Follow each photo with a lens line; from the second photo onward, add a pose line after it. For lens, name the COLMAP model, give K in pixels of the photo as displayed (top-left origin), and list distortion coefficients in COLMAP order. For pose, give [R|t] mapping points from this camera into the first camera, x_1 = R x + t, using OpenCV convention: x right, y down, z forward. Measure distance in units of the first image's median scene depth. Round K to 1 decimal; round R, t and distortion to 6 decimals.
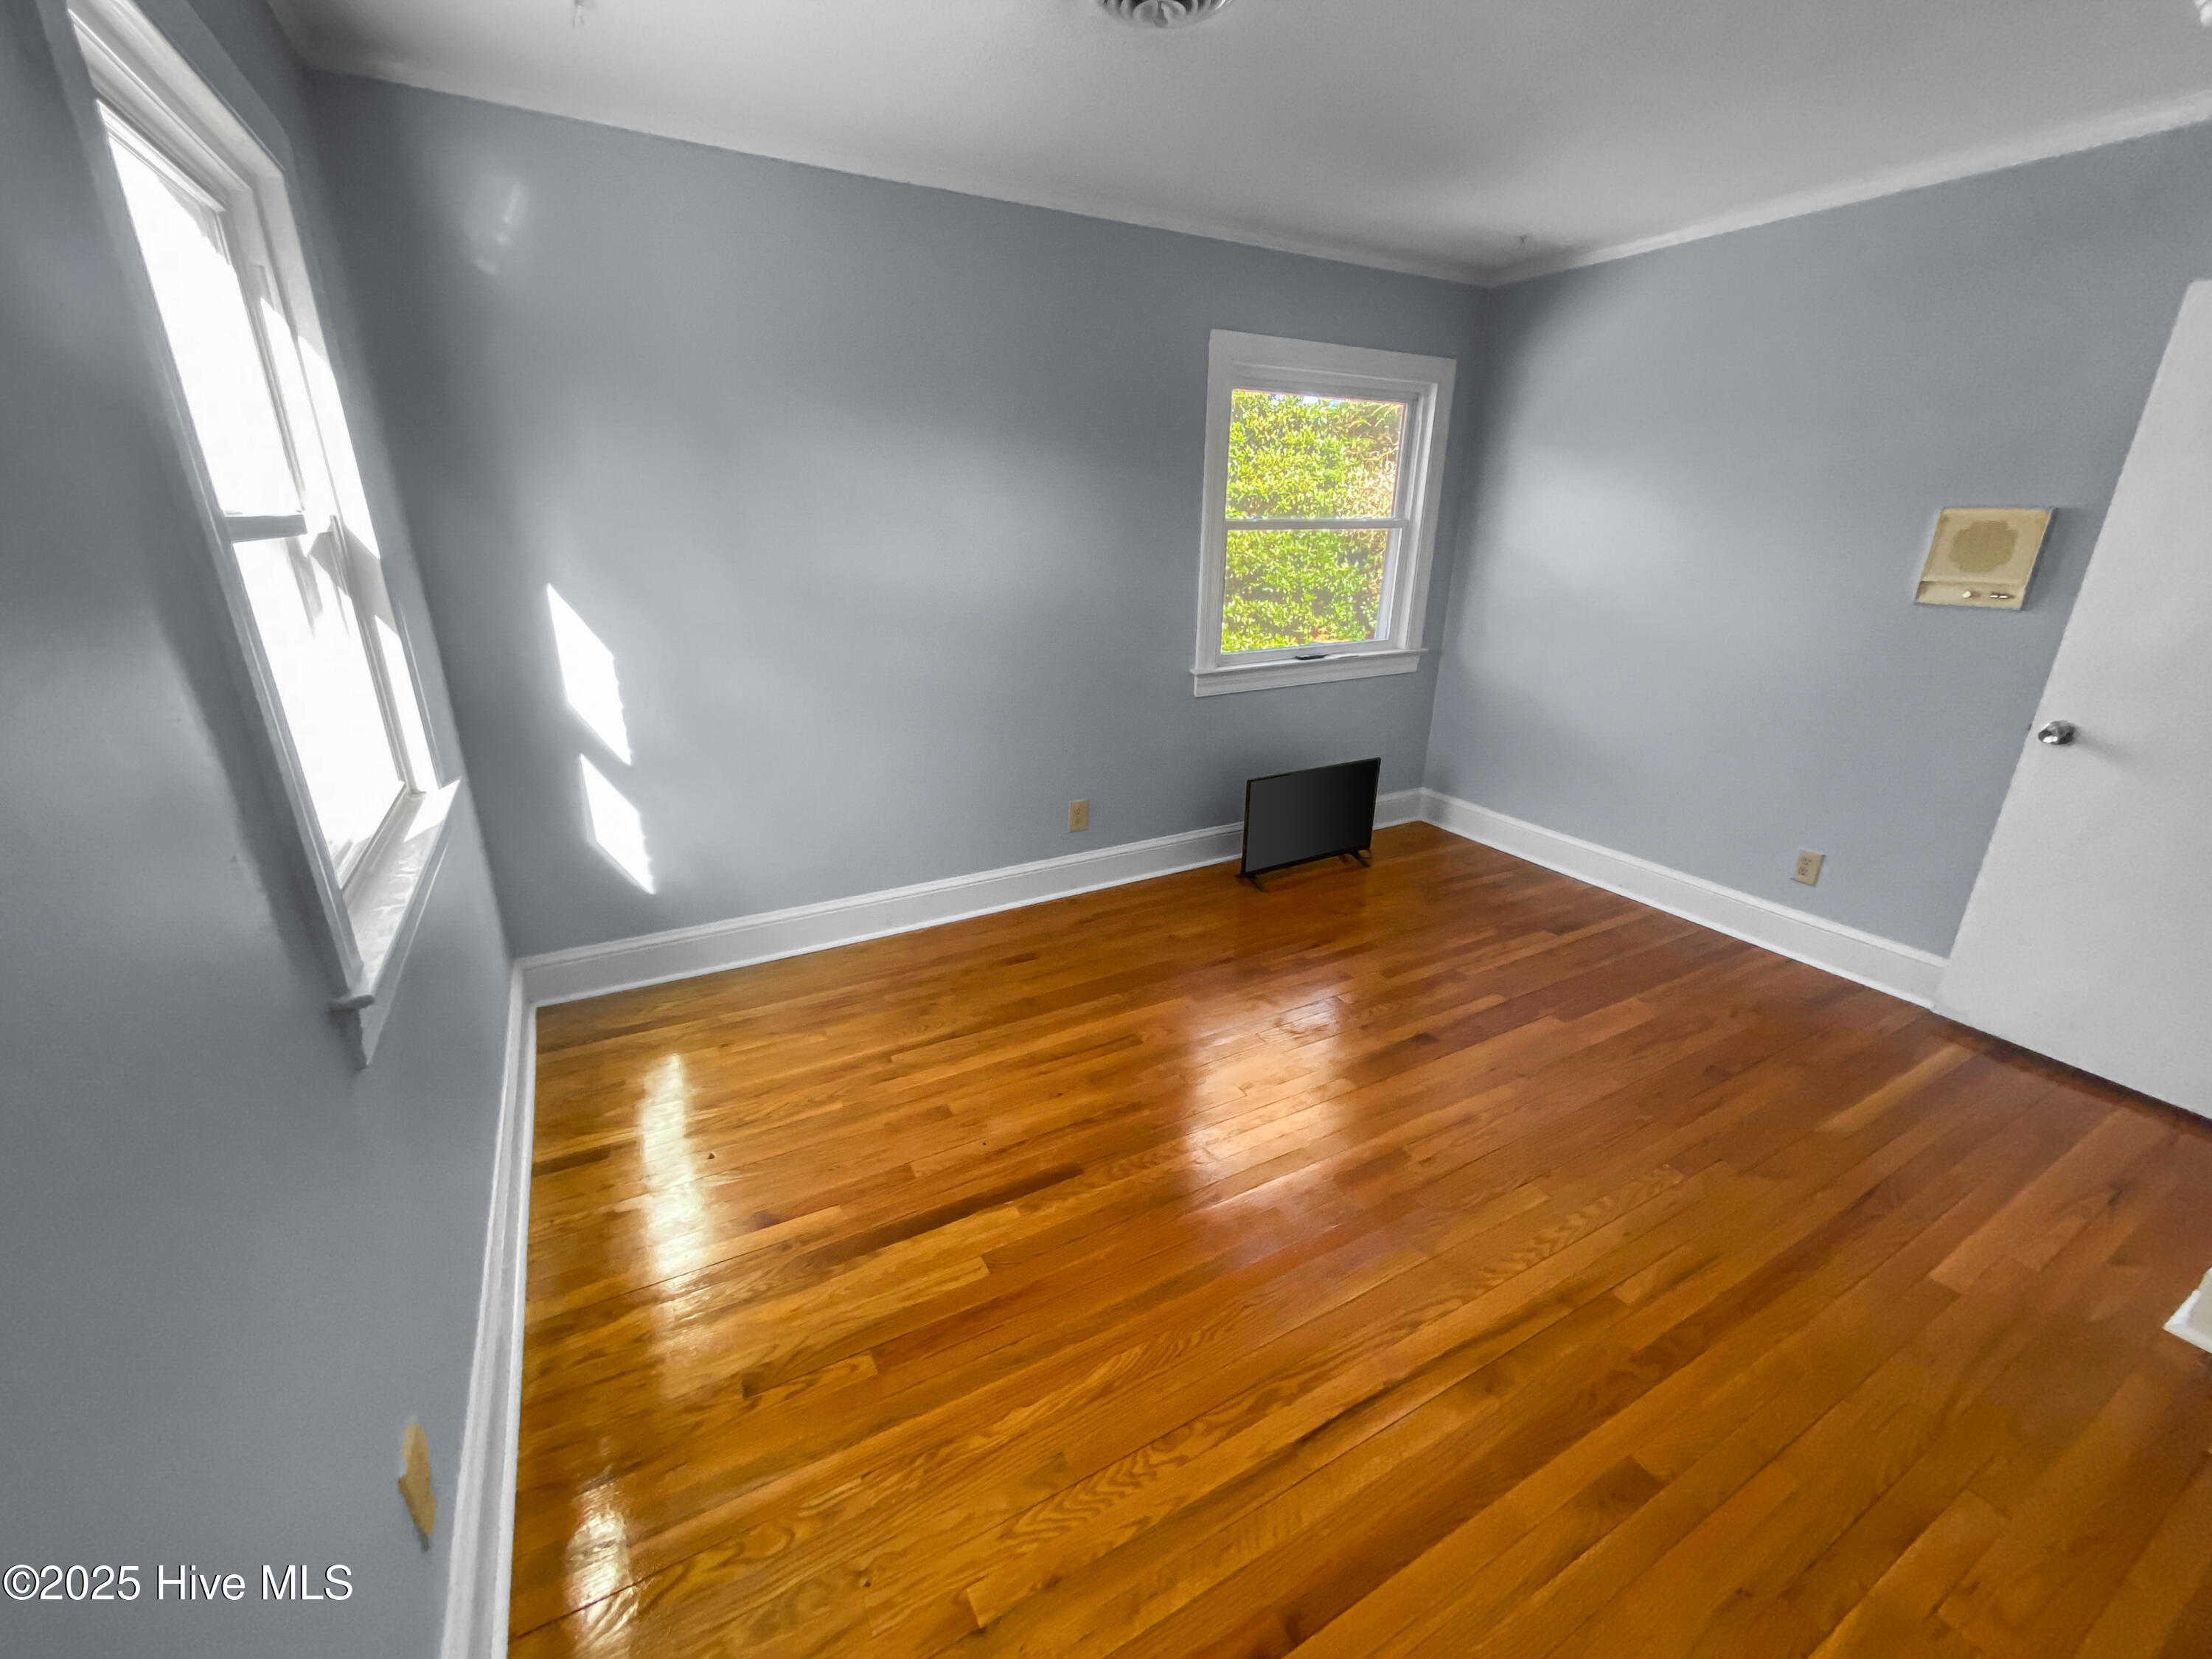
lens RADIAL K [[889.8, 0, 1092.6], [0, 889.8, 846.8], [0, 0, 1]] dist [0.009927, -0.002869]
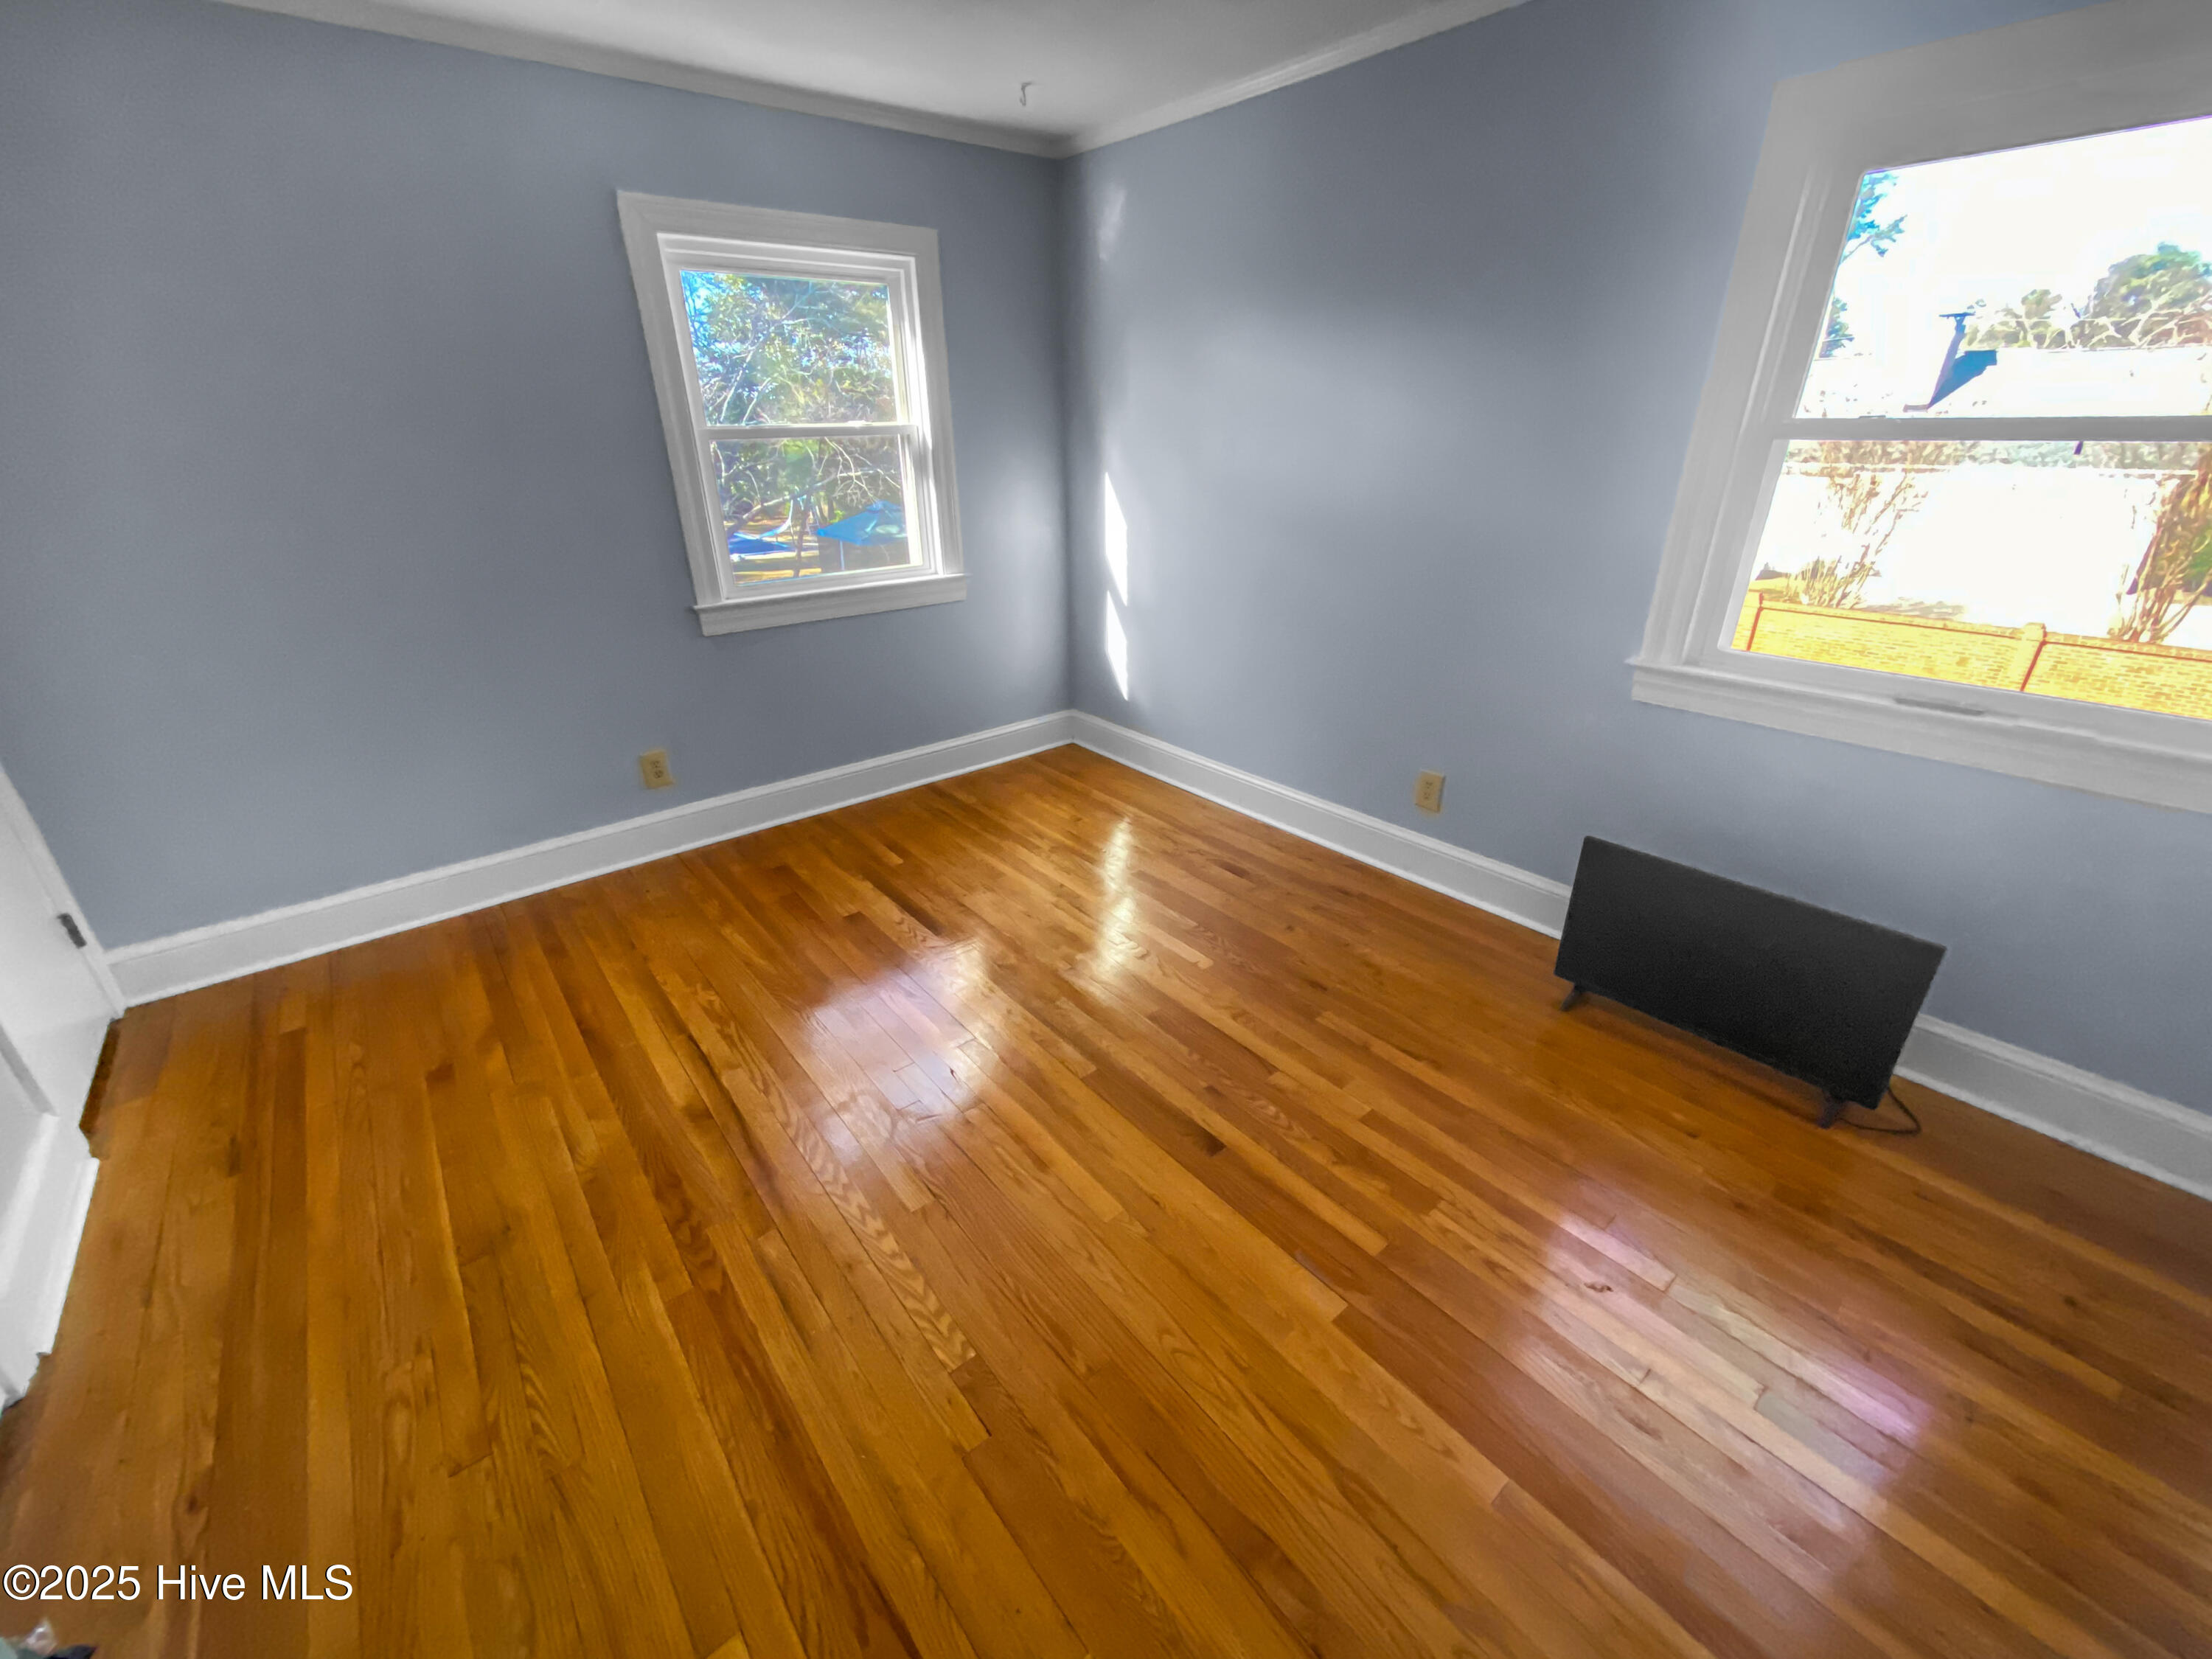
lens RADIAL K [[889.8, 0, 1098.5], [0, 889.8, 828.6], [0, 0, 1]] dist [0.009927, -0.002869]
pose [[0.175930, 0.399414, -0.899732, 0.888532], [-0.330041, 0.885020, 0.328348, -0.224184], [0.927427, 0.239182, 0.287524, 0.614664]]
